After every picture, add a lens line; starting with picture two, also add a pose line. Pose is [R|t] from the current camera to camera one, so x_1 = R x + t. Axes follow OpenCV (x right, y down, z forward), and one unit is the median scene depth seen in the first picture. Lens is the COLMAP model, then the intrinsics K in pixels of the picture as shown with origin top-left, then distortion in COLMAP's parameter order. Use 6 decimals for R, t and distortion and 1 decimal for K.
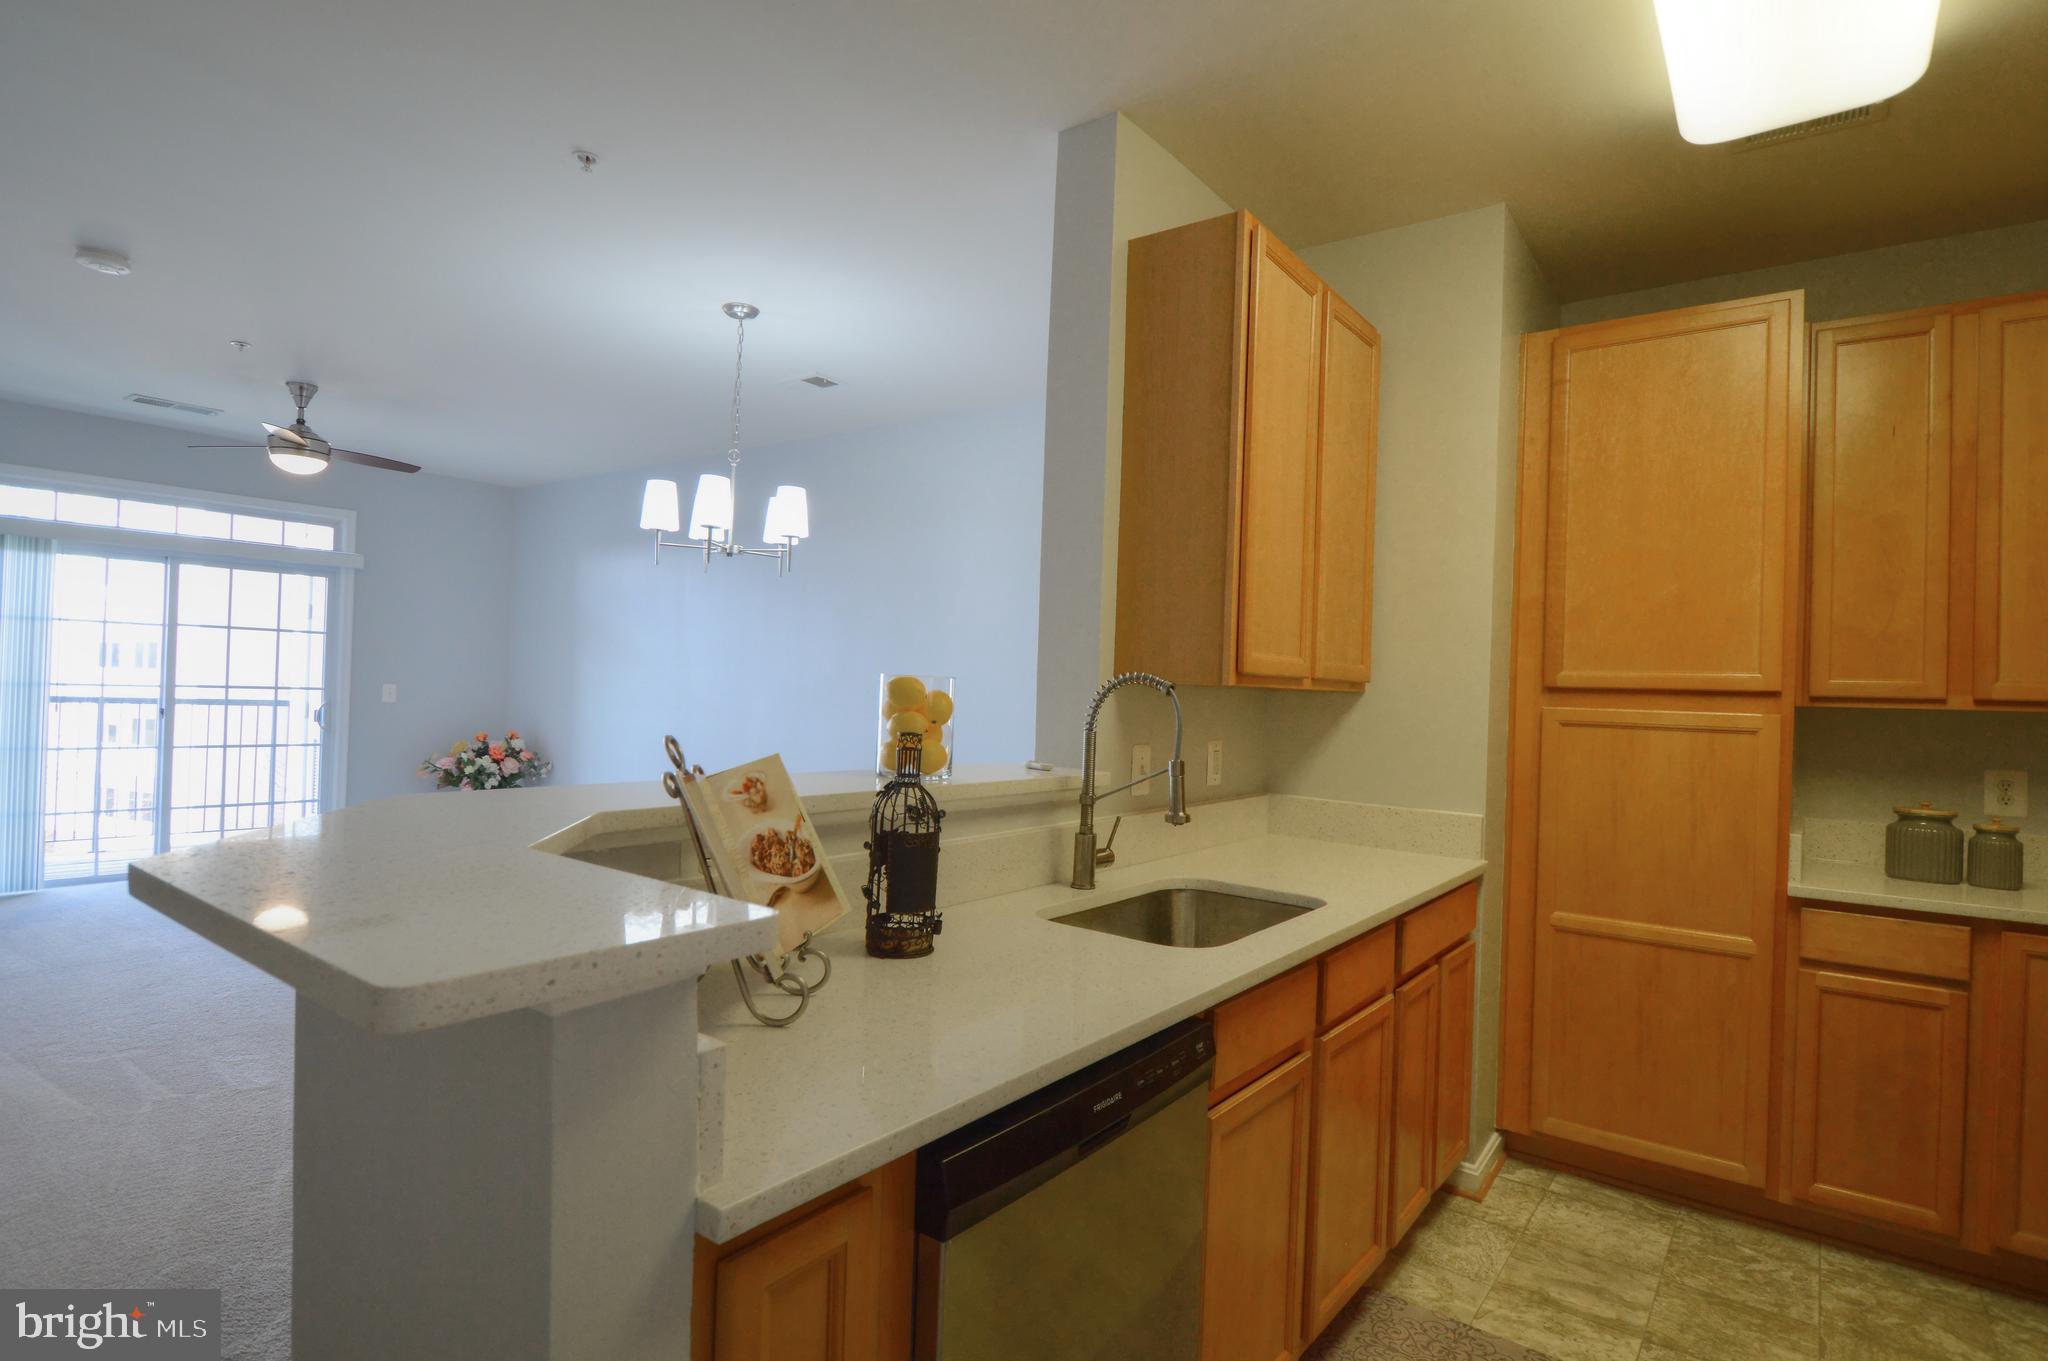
lens RADIAL K [[1035.9, 0, 1017.9], [0, 1035.9, 683.3], [0, 0, 1]] dist [0.001137, -0.006787]
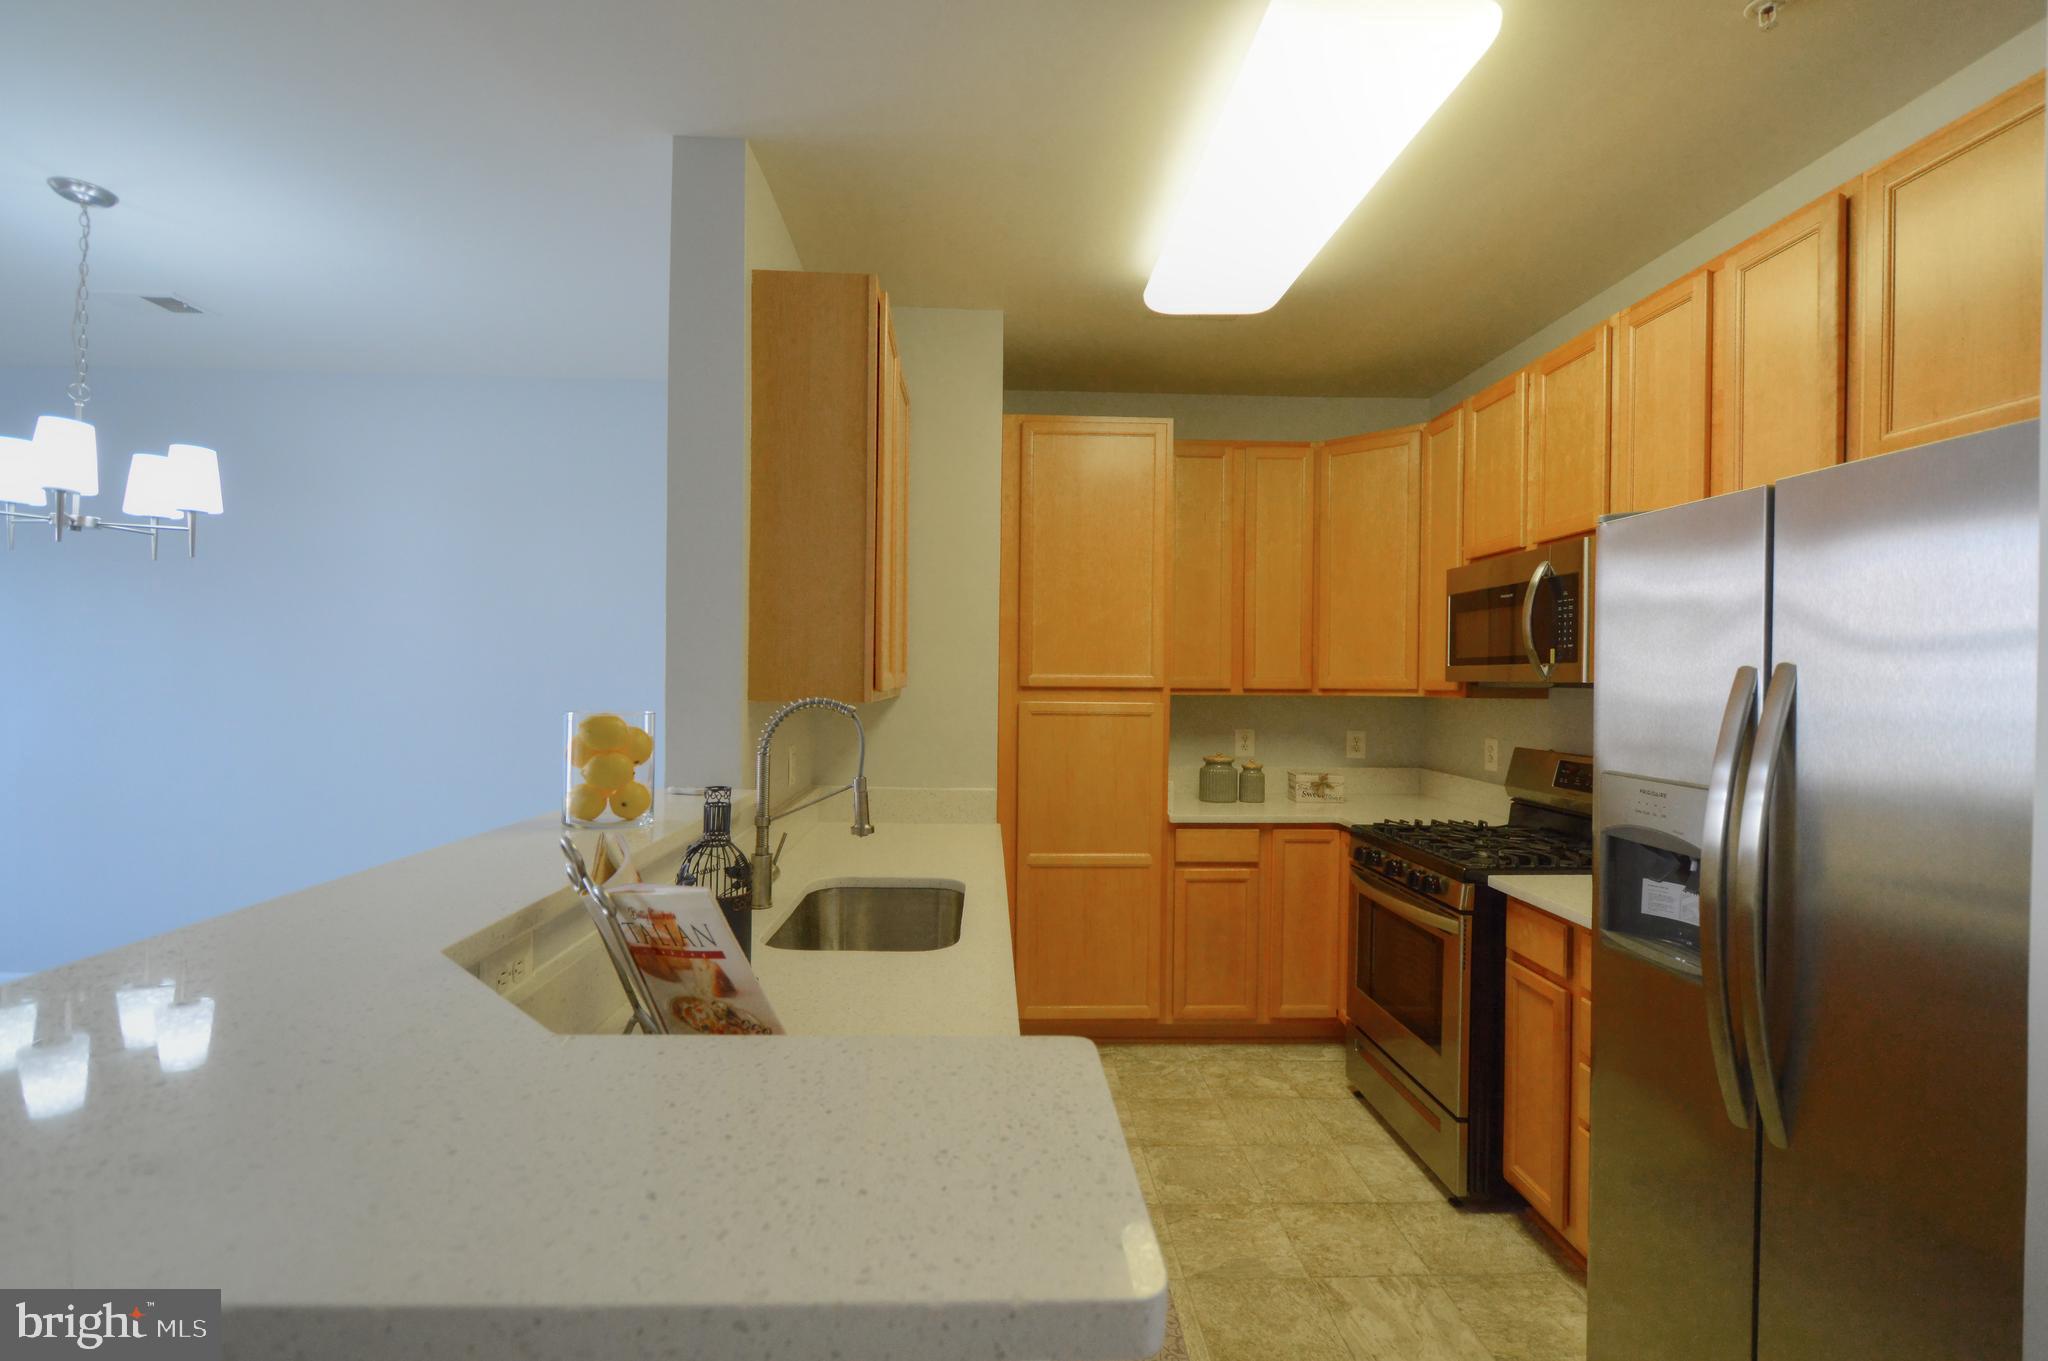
lens RADIAL K [[903.5, 0, 1020.1], [0, 903.5, 682.6], [0, 0, 1]] dist [-0.000128, -0.000786]
pose [[0.770248, -0.028448, 0.637109, -0.174132], [0.009619, 0.999409, 0.032996, -0.029974], [-0.637671, -0.019287, 0.770067, 0.085222]]
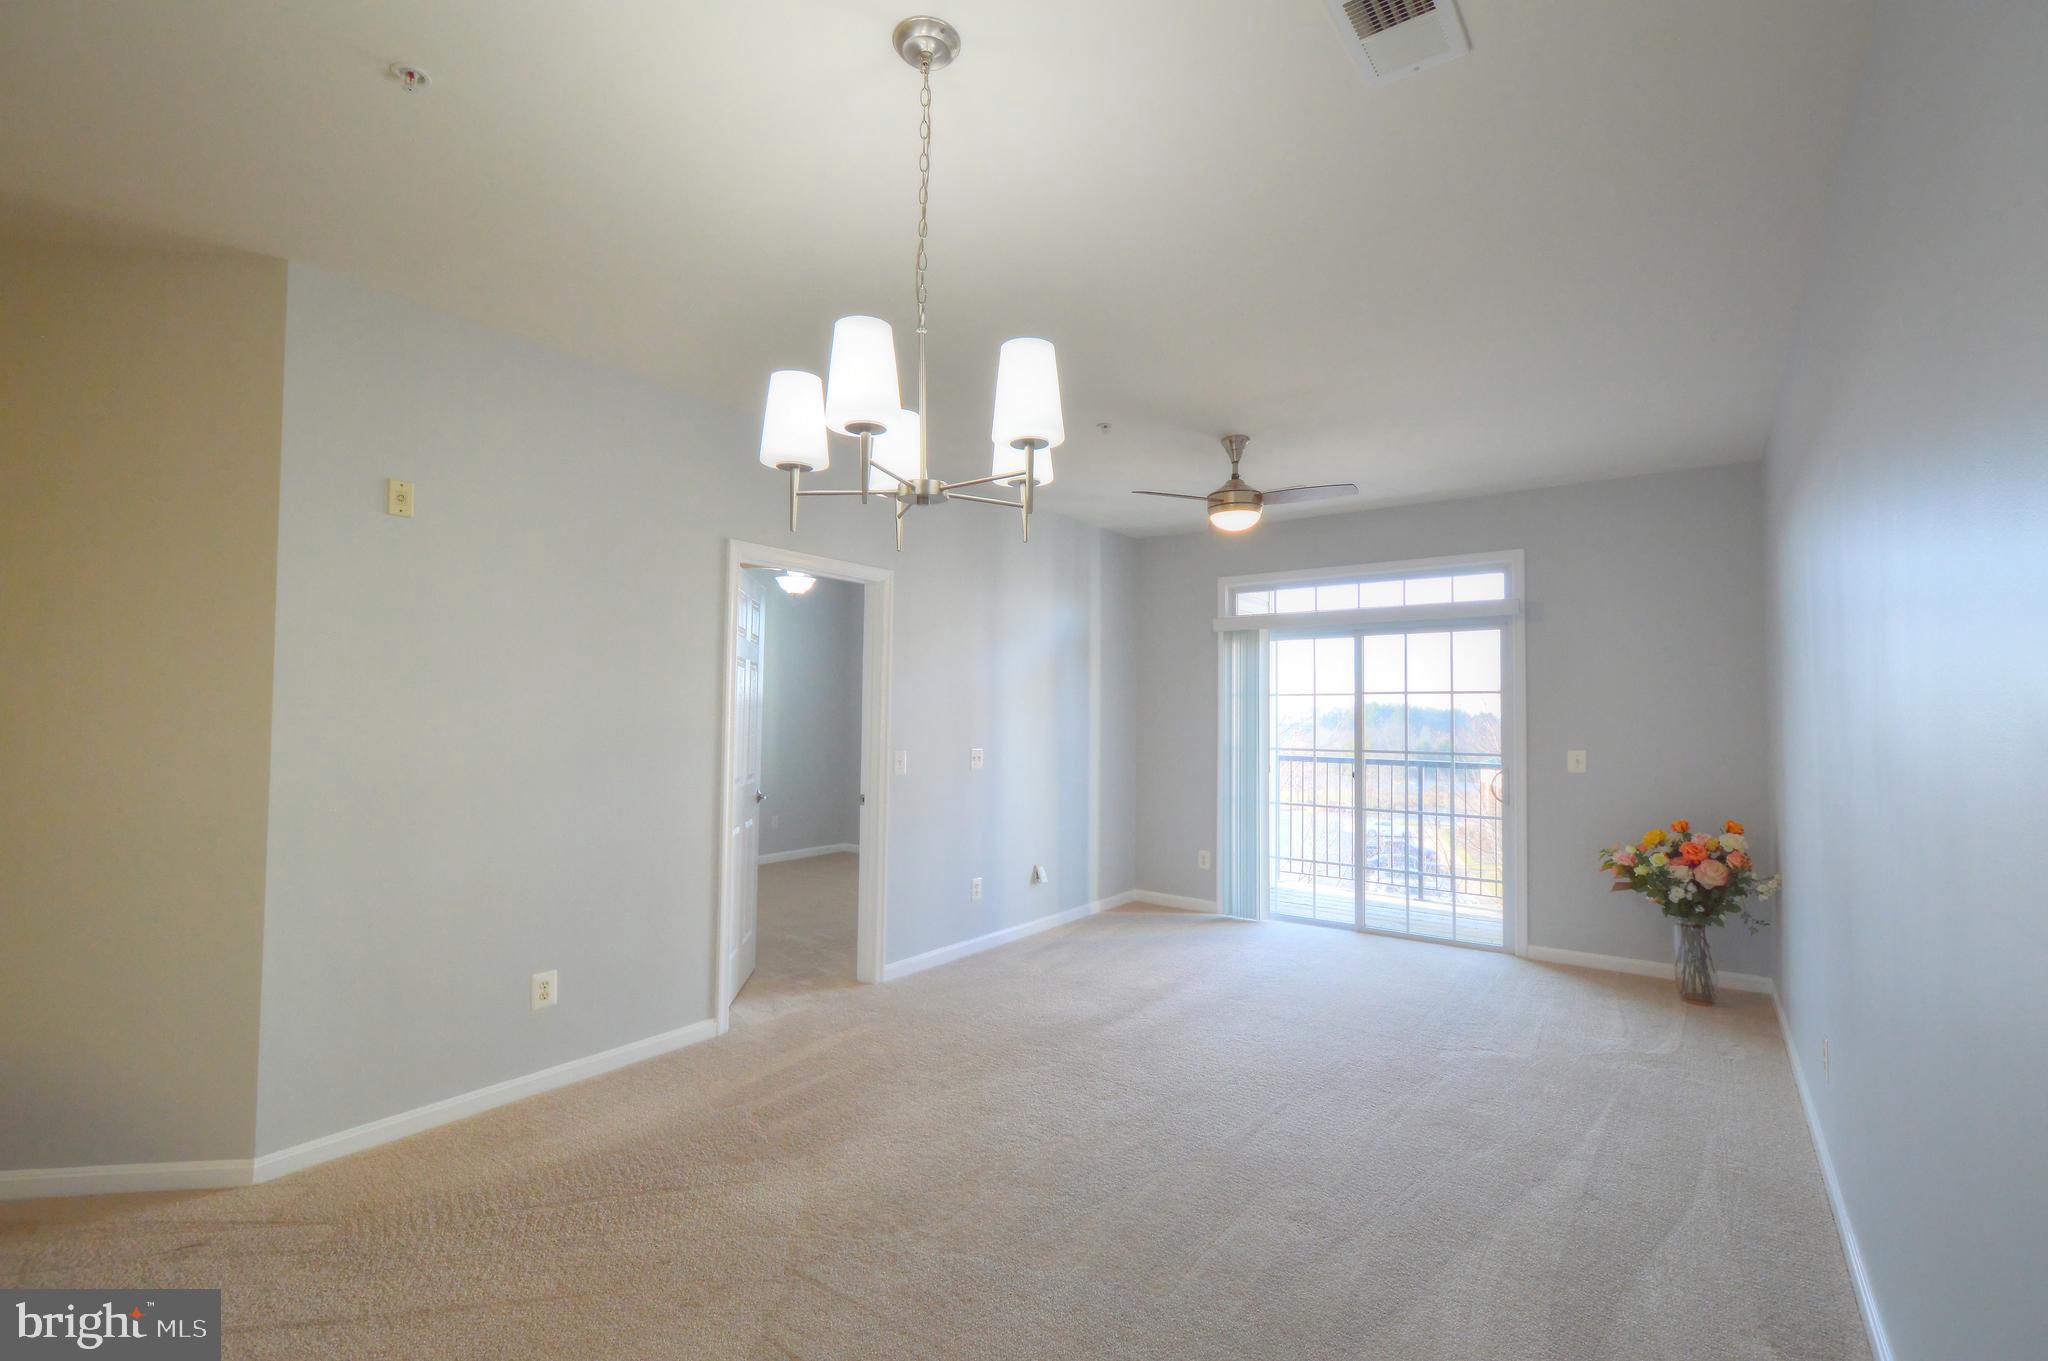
lens RADIAL K [[903.5, 0, 1020.1], [0, 903.5, 682.6], [0, 0, 1]] dist [-0.000128, -0.000786]
pose [[0.016174, -0.072706, -0.997222, 0.173073], [-0.002129, 0.997348, -0.072749, 0.001153], [0.999867, 0.003299, 0.015976, 1.034291]]
